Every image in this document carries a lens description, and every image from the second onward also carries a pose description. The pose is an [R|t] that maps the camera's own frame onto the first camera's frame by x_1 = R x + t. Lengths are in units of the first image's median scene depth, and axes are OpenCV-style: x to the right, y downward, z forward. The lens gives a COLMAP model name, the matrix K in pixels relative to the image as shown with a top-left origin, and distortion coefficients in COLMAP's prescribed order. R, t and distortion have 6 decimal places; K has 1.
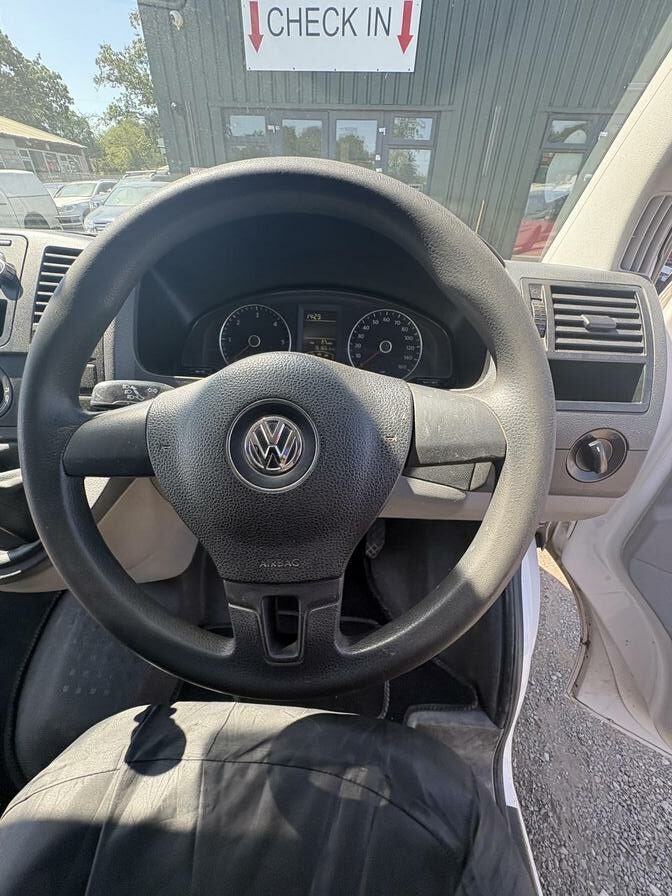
lens RADIAL K [[356.6, 0, 334.8], [0, 356.6, 444.7], [0, 0, 1]] dist [0.000332, 0.000311]
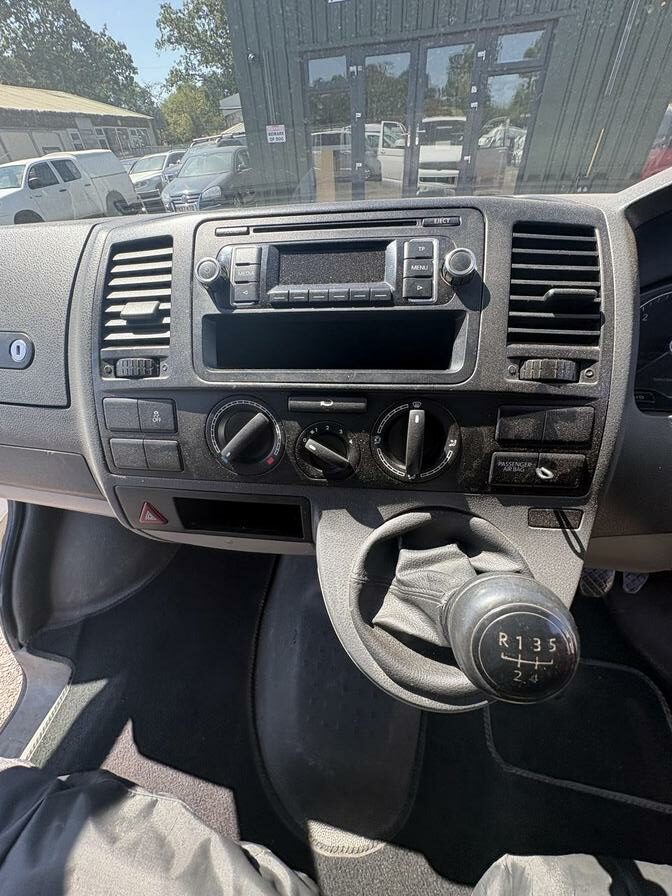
lens RADIAL K [[356.6, 0, 334.8], [0, 356.6, 444.7], [0, 0, 1]] dist [0.000332, 0.000311]
pose [[0.988754, 0.019310, -0.148301, -0.038378], [-0.006569, 0.996280, 0.085925, -0.007694], [0.149408, -0.083984, 0.985202, 0.010395]]
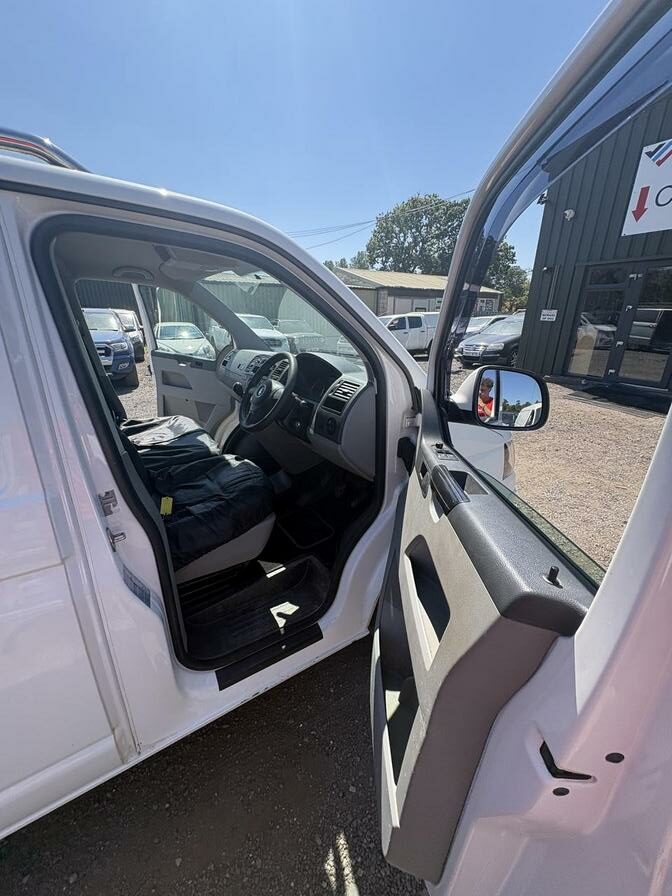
lens RADIAL K [[358.7, 0, 336.5], [0, 358.7, 443.2], [0, 0, 1]] dist [-0.002327, 0.000031]
pose [[0.595205, 0.252608, -0.762837, 0.127130], [-0.457488, 0.886964, -0.063244, 0.013647], [0.660633, 0.386632, 0.643491, -0.041262]]
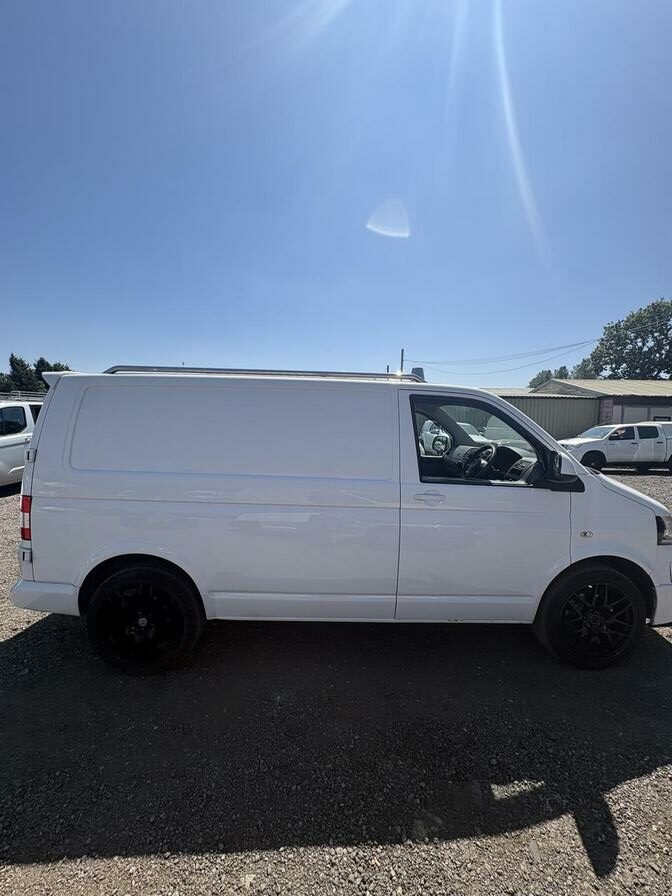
lens RADIAL K [[354.9, 0, 339.7], [0, 354.9, 446.4], [0, 0, 1]] dist [-0.001416, -0.000470]
pose [[0.097749, 0.050528, -0.993928, 0.246660], [-0.582324, 0.812800, -0.015949, 0.051483], [0.807059, 0.580347, 0.108874, -0.094461]]
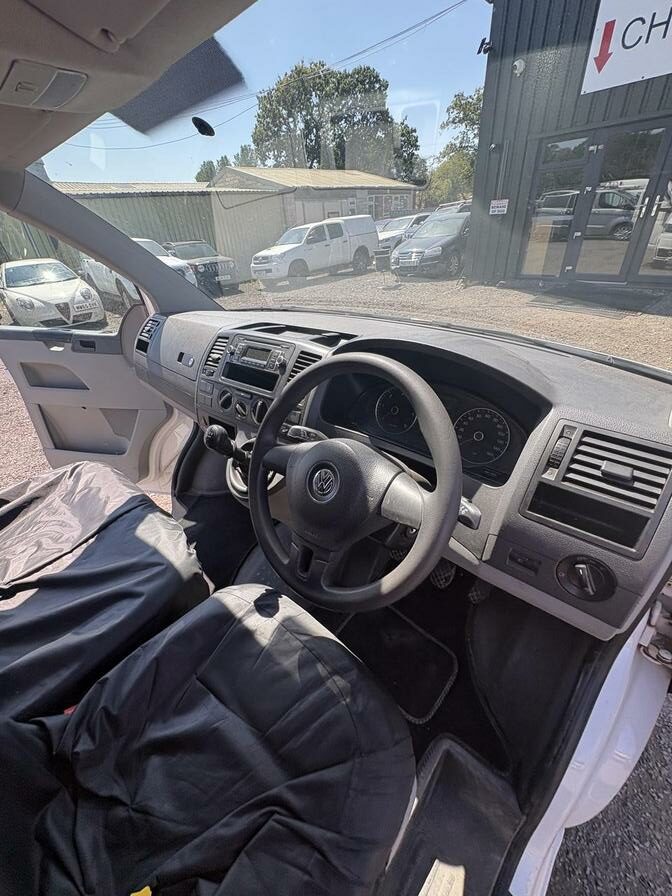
lens RADIAL K [[354.9, 0, 339.7], [0, 354.9, 446.4], [0, 0, 1]] dist [-0.001416, -0.000470]
pose [[0.775495, 0.269751, -0.570825, 0.024546], [-0.287394, 0.955851, 0.061262, -0.008354], [0.562149, 0.116544, 0.818783, -0.017256]]
